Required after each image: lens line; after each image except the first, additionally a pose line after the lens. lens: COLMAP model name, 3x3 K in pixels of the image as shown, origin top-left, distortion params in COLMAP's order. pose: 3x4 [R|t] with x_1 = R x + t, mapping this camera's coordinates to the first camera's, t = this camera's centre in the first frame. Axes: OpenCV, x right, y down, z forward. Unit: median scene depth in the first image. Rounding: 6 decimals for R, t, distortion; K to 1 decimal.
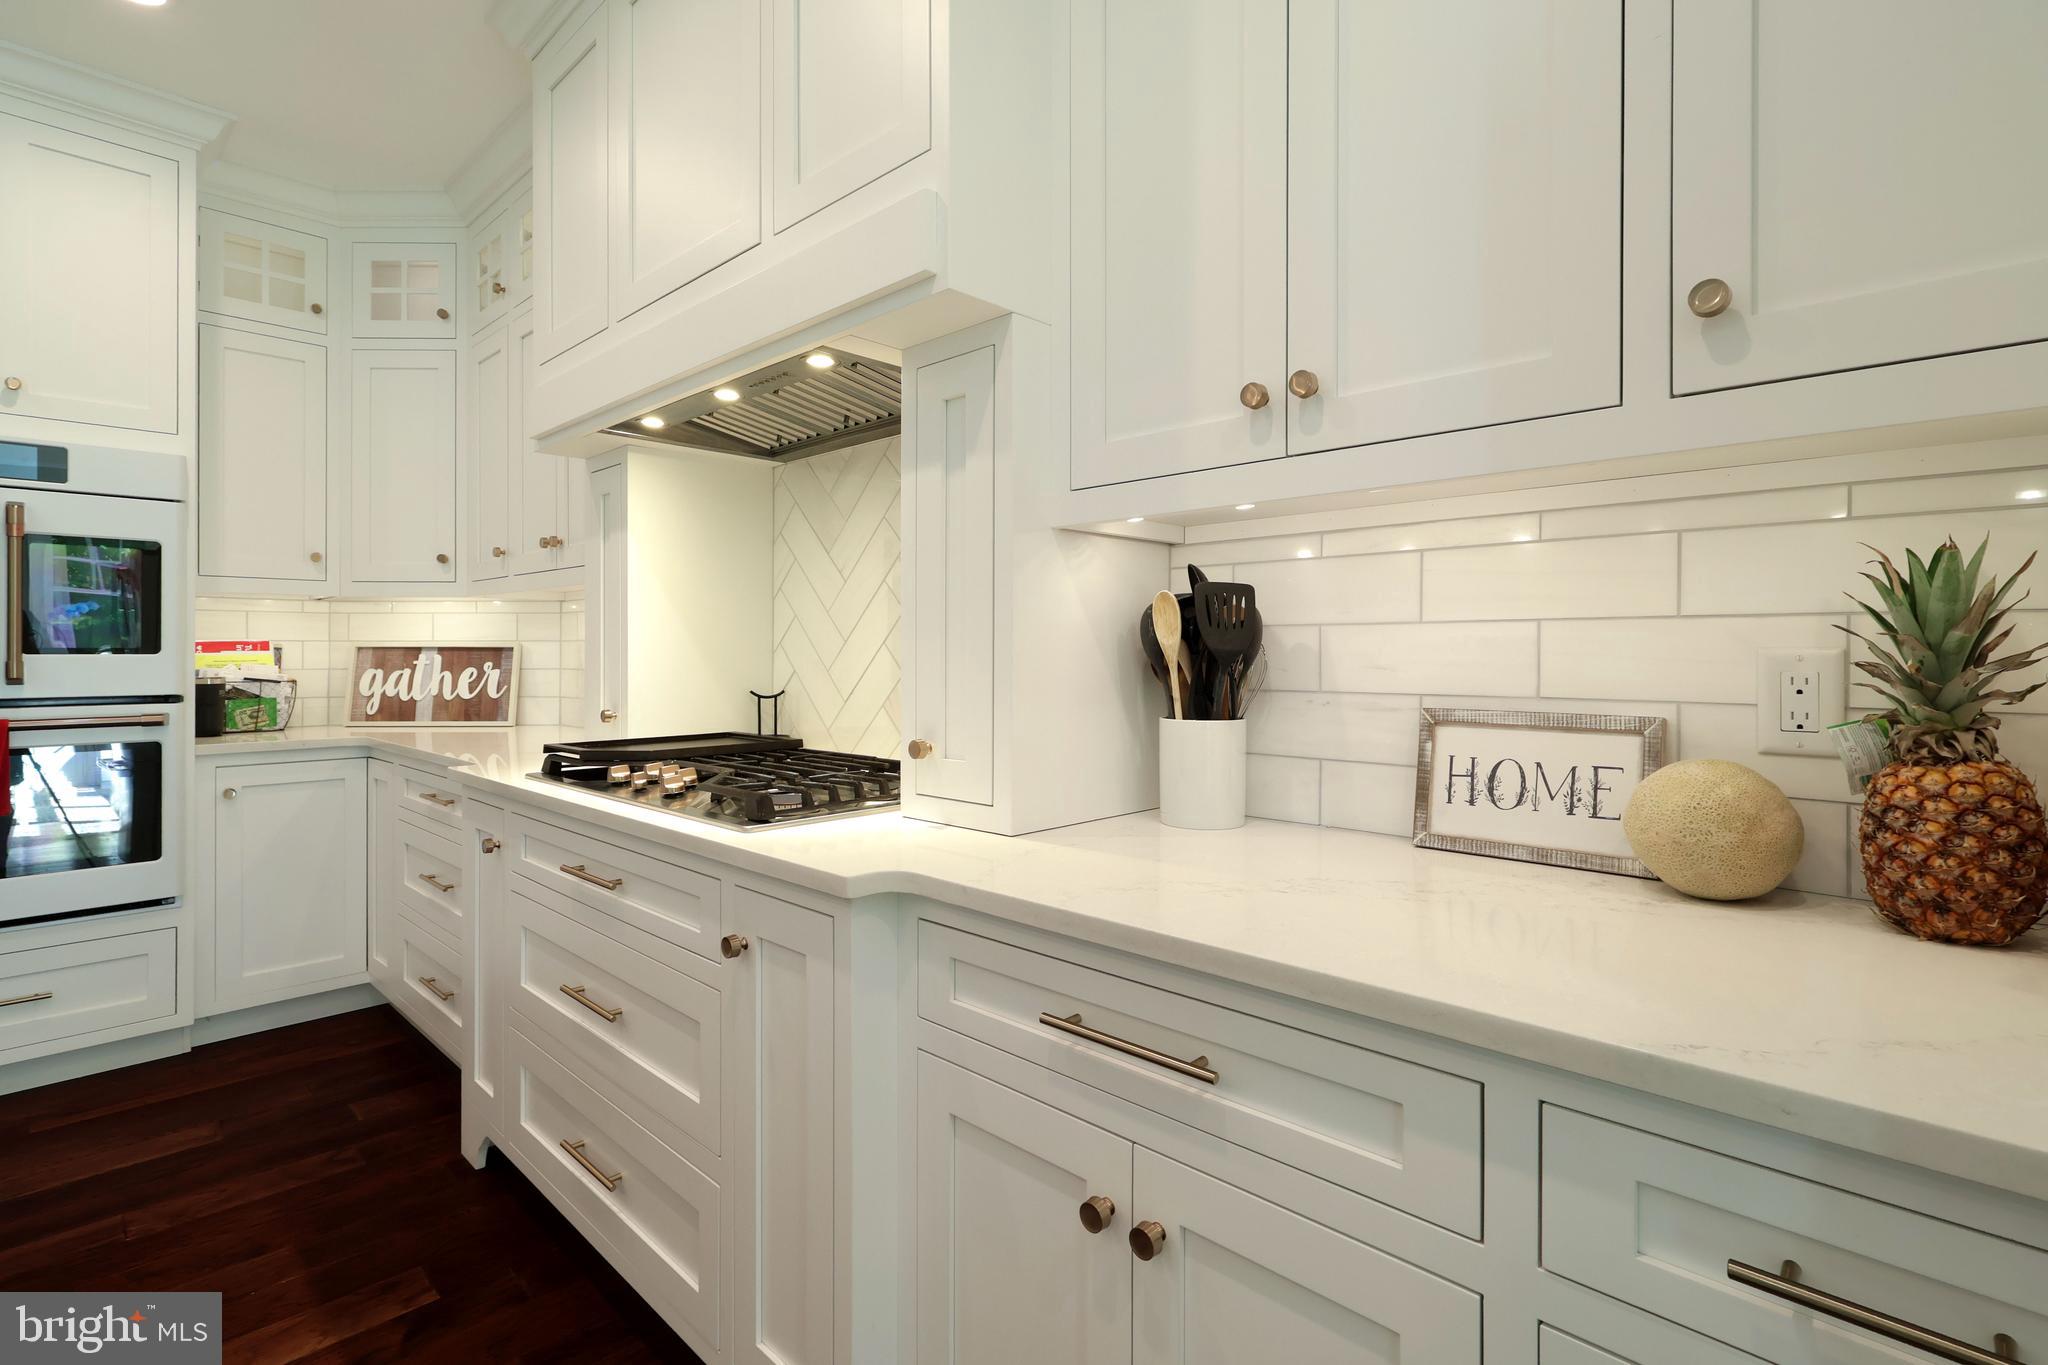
lens RADIAL K [[978.2, 0, 1029.8], [0, 978.2, 658.6], [0, 0, 1]] dist [0.004011, 0.001557]
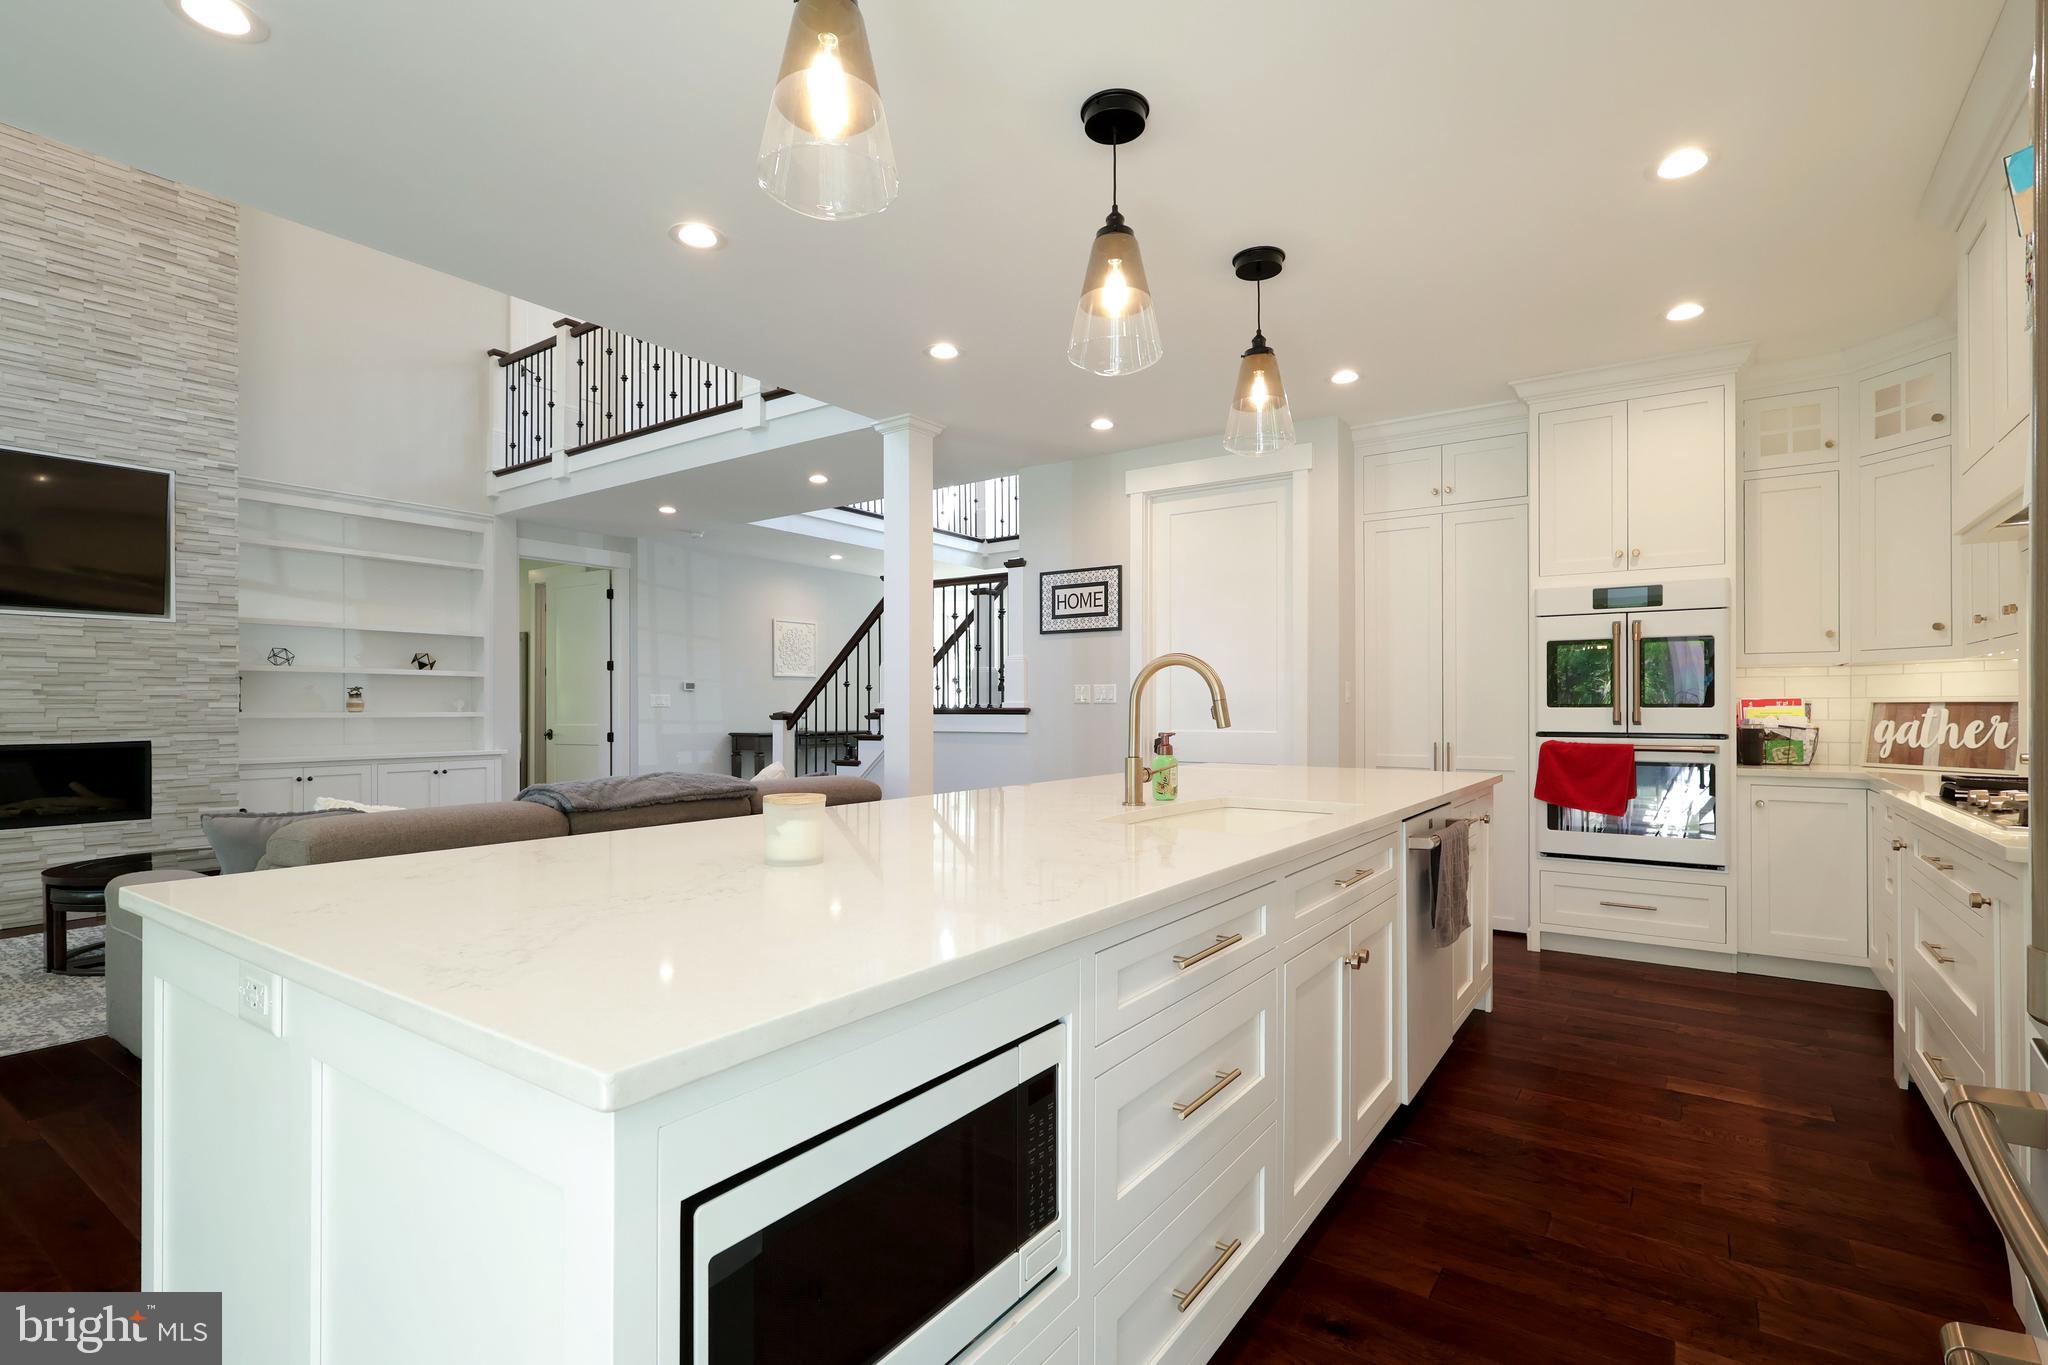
lens RADIAL K [[953.4, 0, 1022.3], [0, 953.4, 686.4], [0, 0, 1]] dist [-0.000327, -0.000209]
pose [[0.154010, -0.022787, -0.987806, 0.357051], [-0.008090, 0.999671, -0.024322, 0.006129], [0.988036, 0.011737, 0.153775, -0.256352]]
